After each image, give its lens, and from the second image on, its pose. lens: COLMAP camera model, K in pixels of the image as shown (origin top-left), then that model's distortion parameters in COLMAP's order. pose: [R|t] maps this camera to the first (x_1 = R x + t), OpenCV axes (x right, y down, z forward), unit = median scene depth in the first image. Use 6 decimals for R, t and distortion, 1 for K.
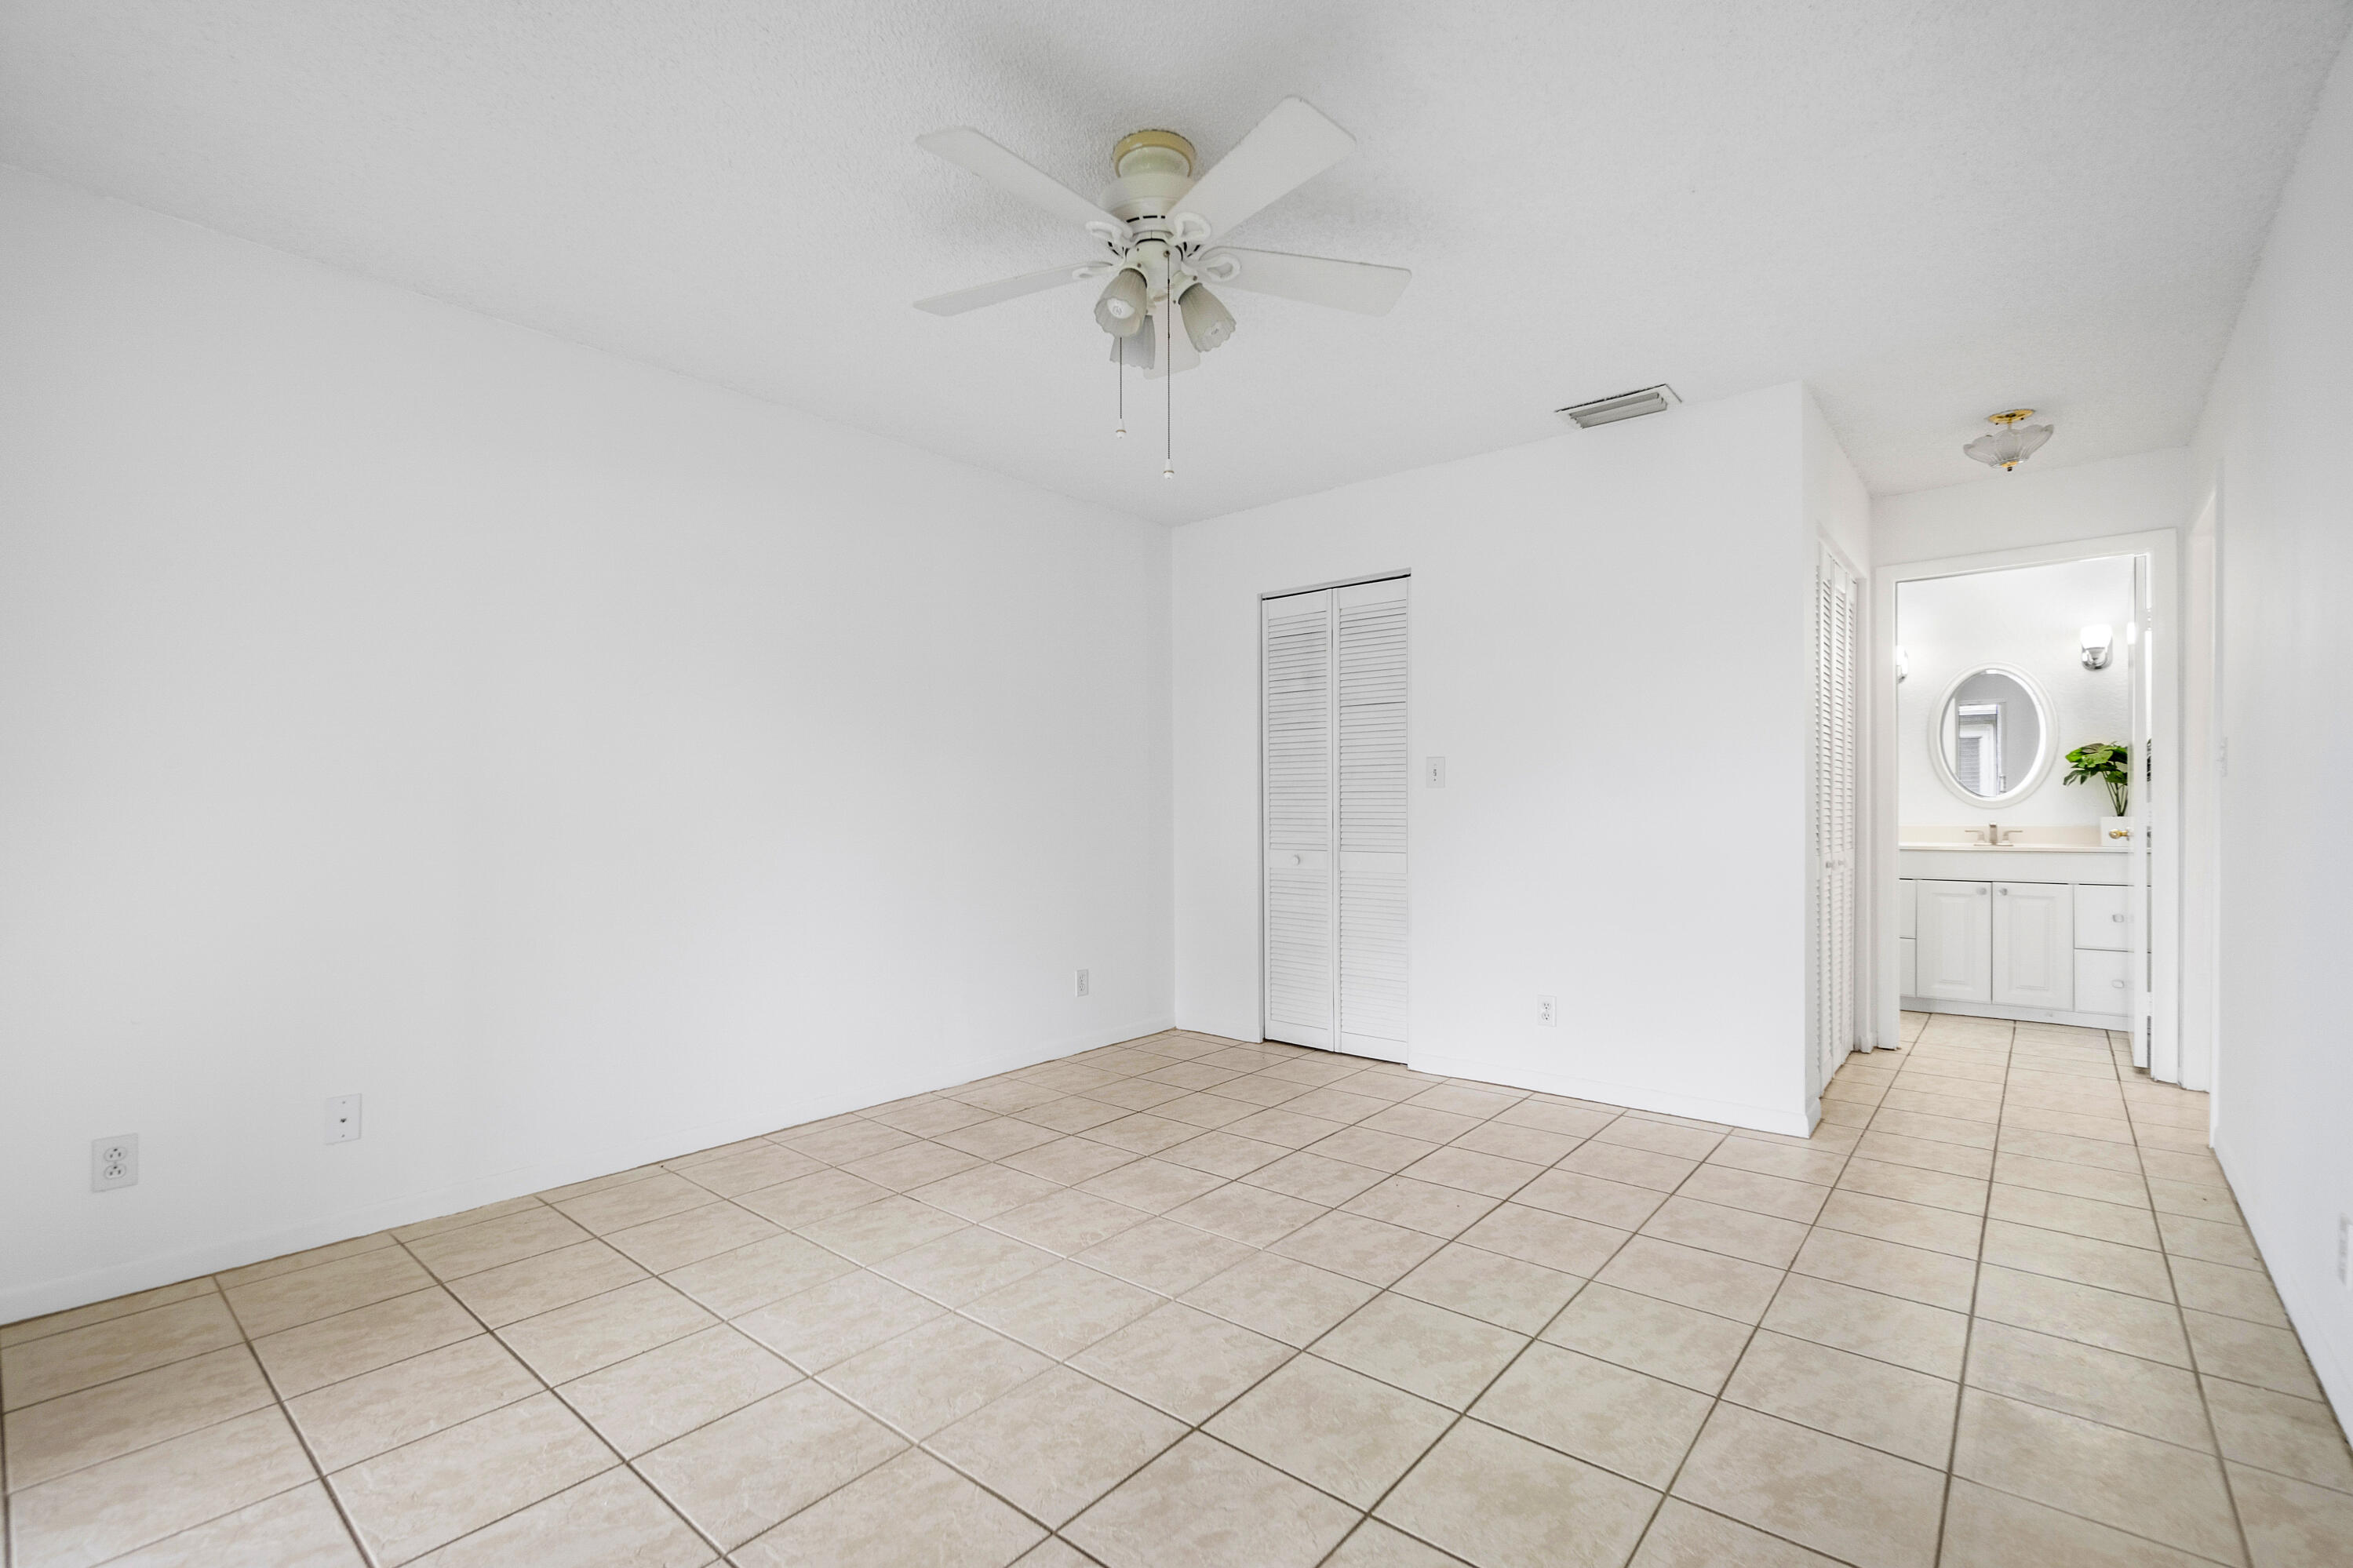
lens RADIAL K [[1039.1, 0, 1166.7], [0, 1039.1, 811.6], [0, 0, 1]] dist [-0.000045, 0.001015]
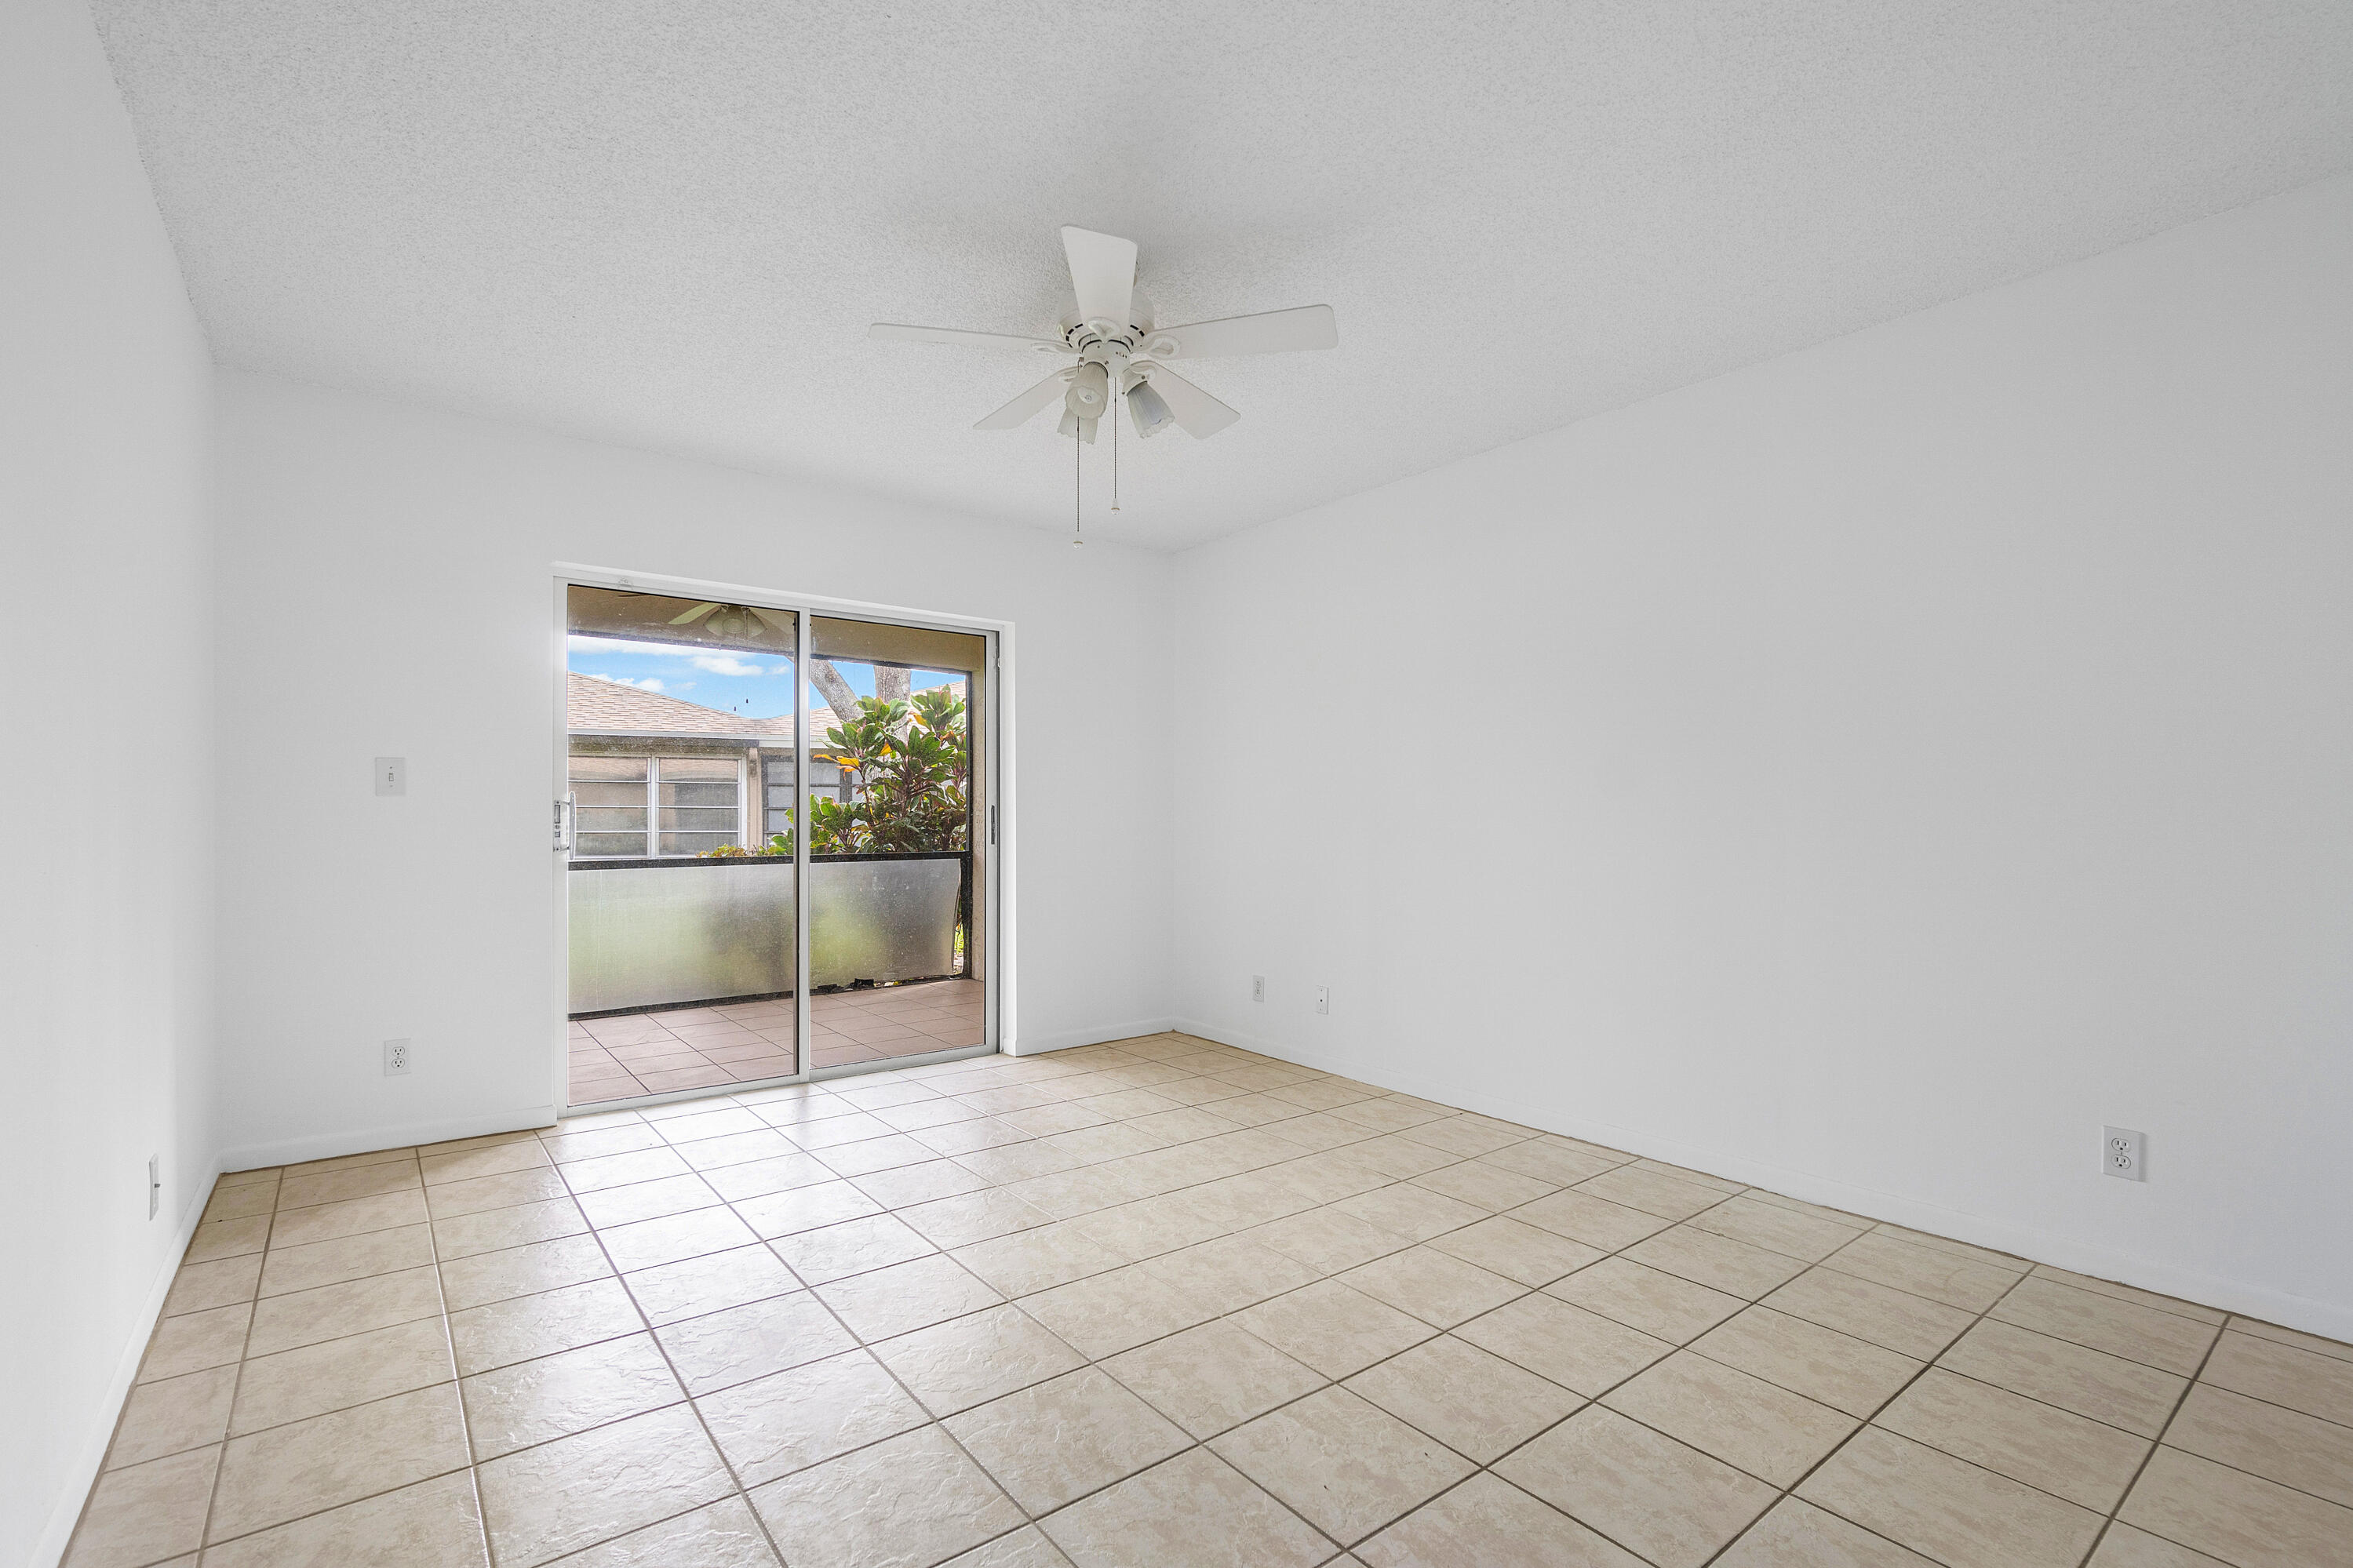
lens RADIAL K [[1039.1, 0, 1166.7], [0, 1039.1, 811.6], [0, 0, 1]] dist [-0.000045, 0.001015]
pose [[-0.204695, -0.002555, -0.978823, 0.832915], [-0.004879, 0.999987, -0.001590, -0.012827], [0.978814, 0.004451, -0.204705, 0.959468]]
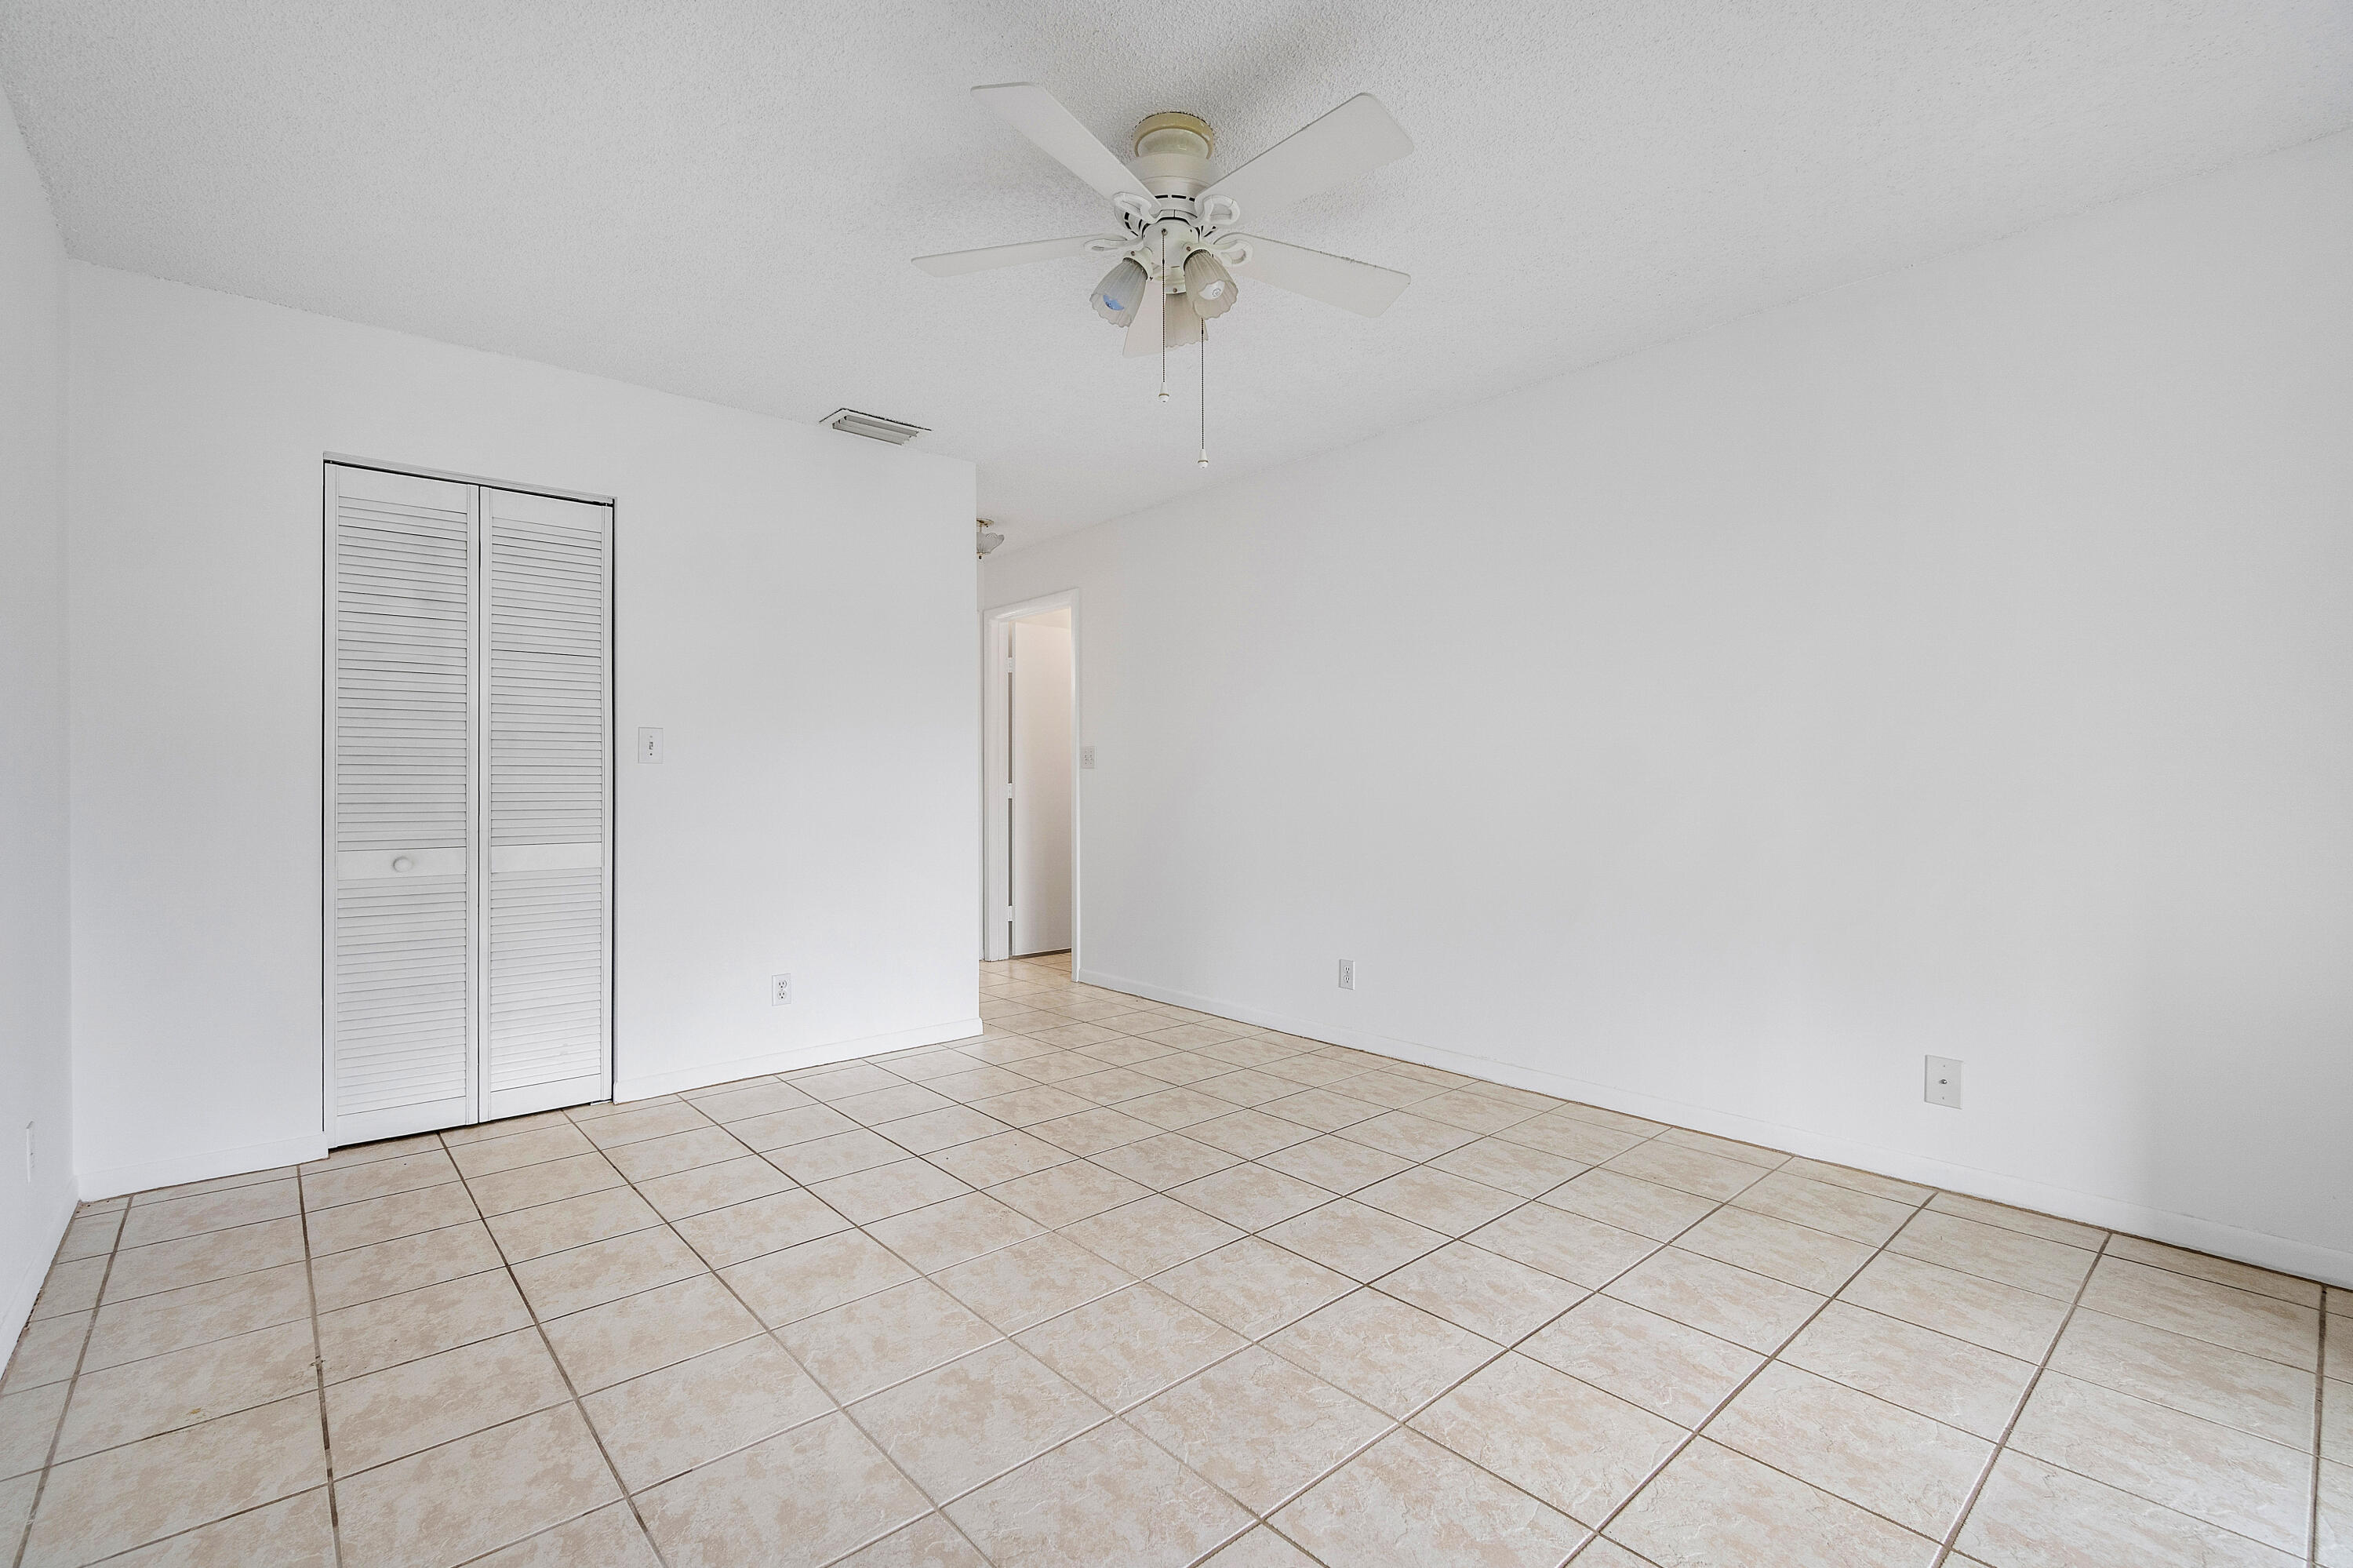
lens RADIAL K [[1034.6, 0, 1171.4], [0, 1034.6, 785.0], [0, 0, 1]] dist [-0.000629, 0.000082]
pose [[0.142602, 0.004369, 0.989770, -0.732873], [0.006530, 0.999964, -0.005355, 0.003199], [-0.989759, 0.007227, 0.142569, 0.628623]]
